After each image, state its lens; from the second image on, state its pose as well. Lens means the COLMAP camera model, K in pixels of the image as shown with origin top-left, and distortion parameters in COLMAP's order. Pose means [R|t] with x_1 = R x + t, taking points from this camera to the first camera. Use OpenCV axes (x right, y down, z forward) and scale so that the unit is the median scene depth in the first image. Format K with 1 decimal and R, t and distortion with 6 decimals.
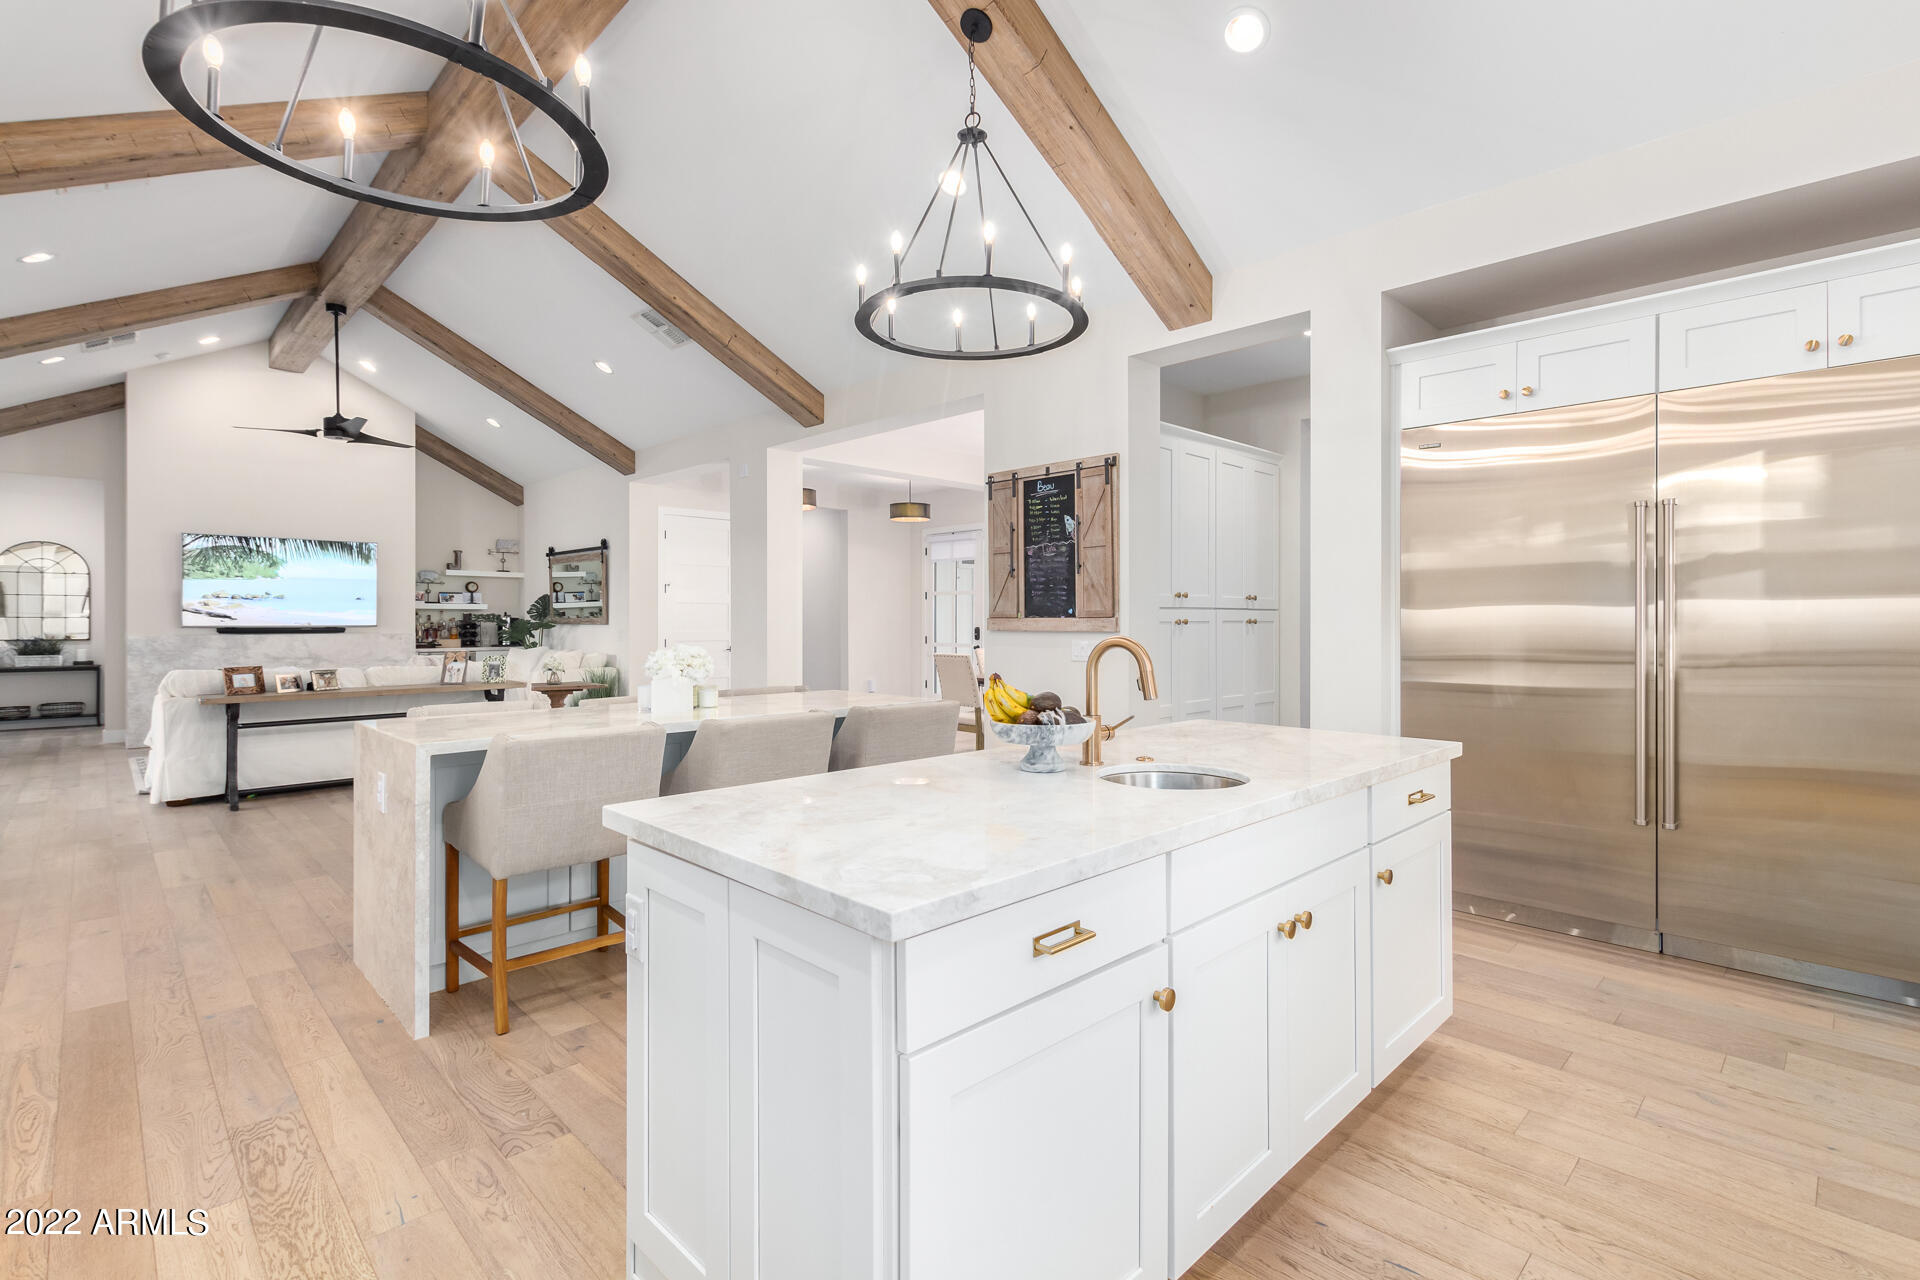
lens RADIAL K [[881.5, 0, 960.6], [0, 881.5, 609.1], [0, 0, 1]] dist [-0.000362, -0.000164]
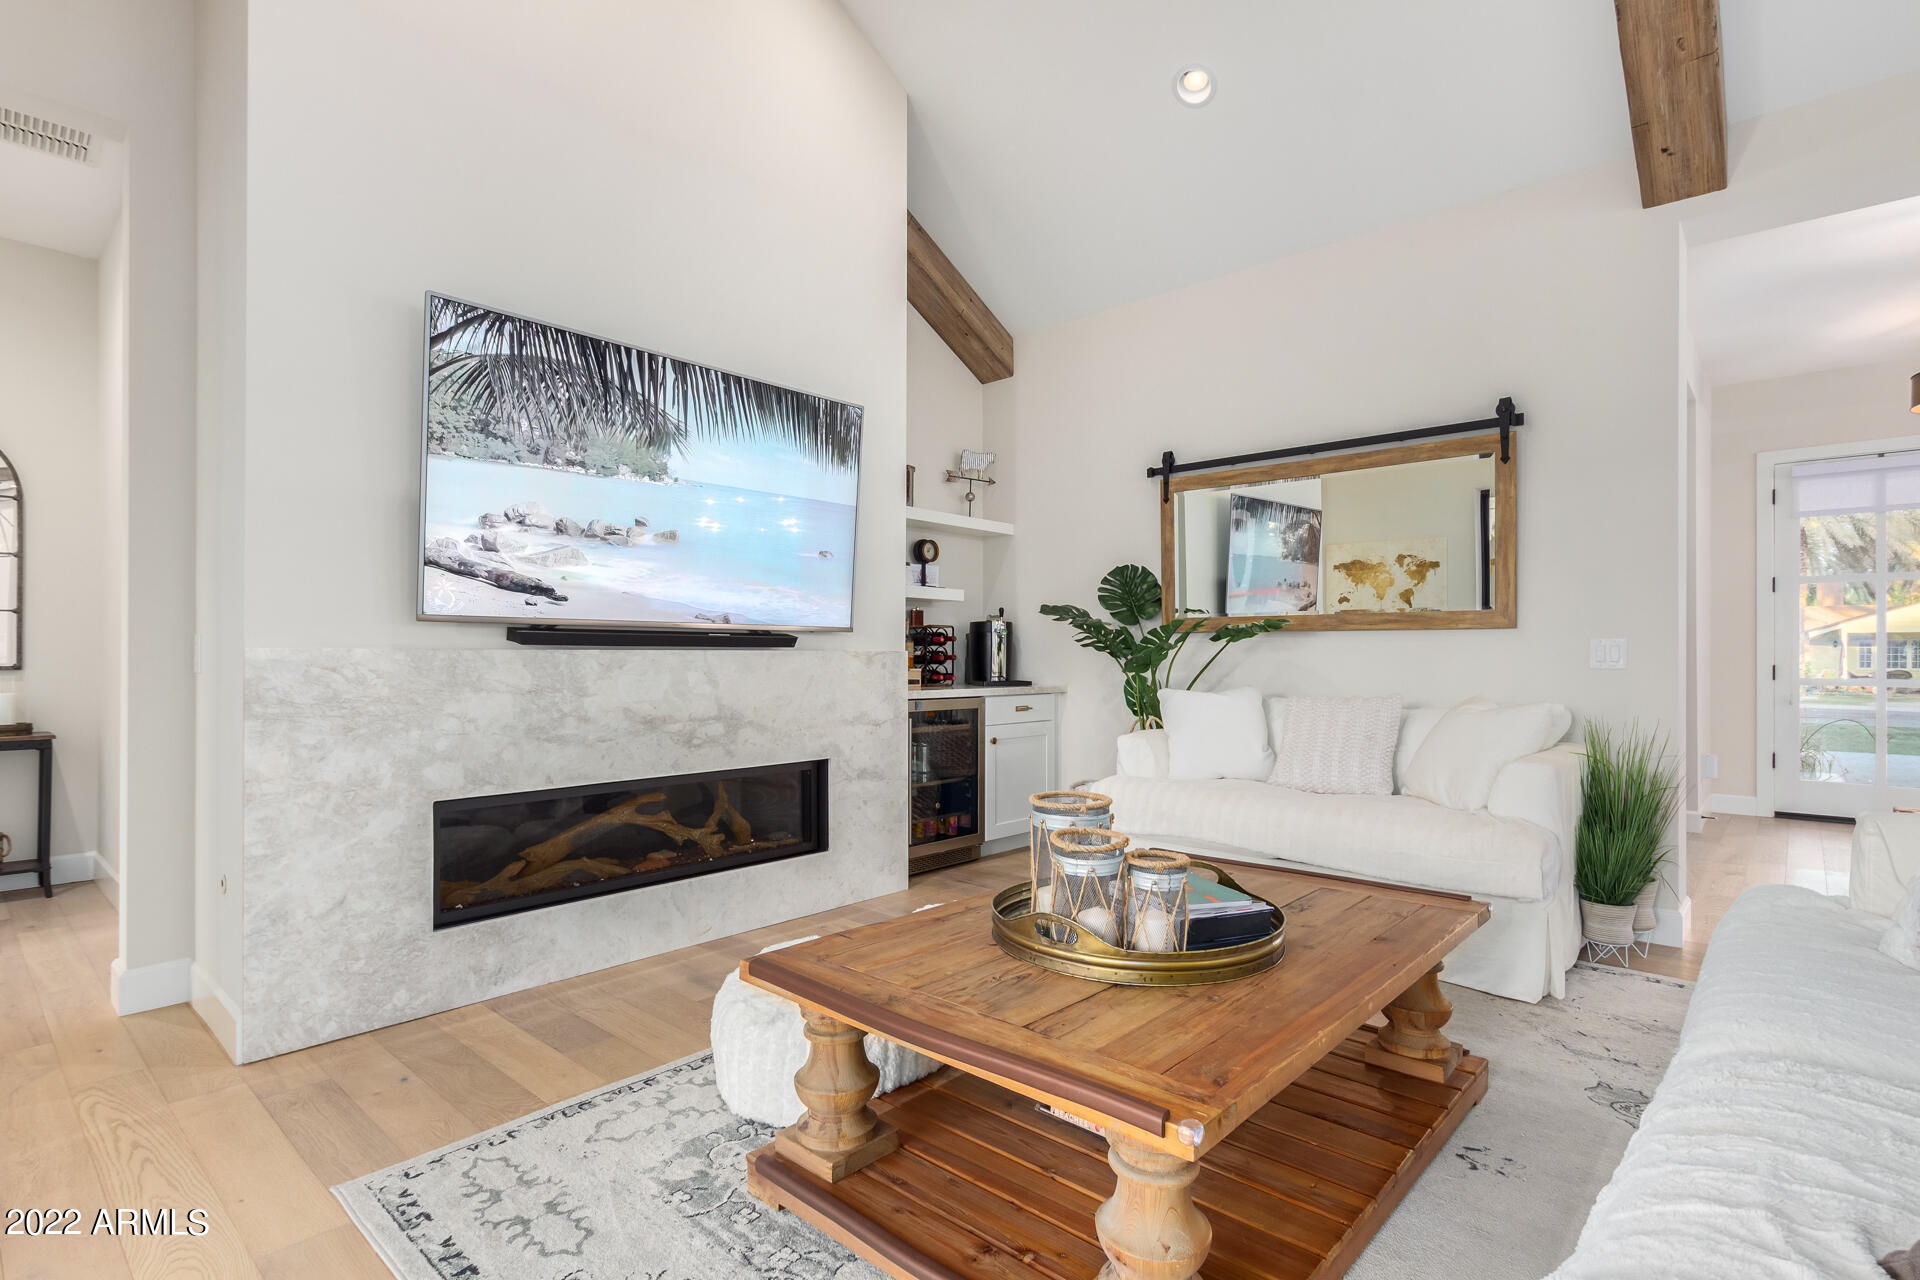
lens RADIAL K [[906.1, 0, 960.0], [0, 906.1, 640.0], [0, 0, 1]] dist [0.001595, 0.000222]
pose [[0.997274, 0.002215, 0.073757, -0.693577], [-0.002050, 0.999995, -0.002315, 0.026078], [-0.073762, 0.002158, 0.997274, 0.655109]]
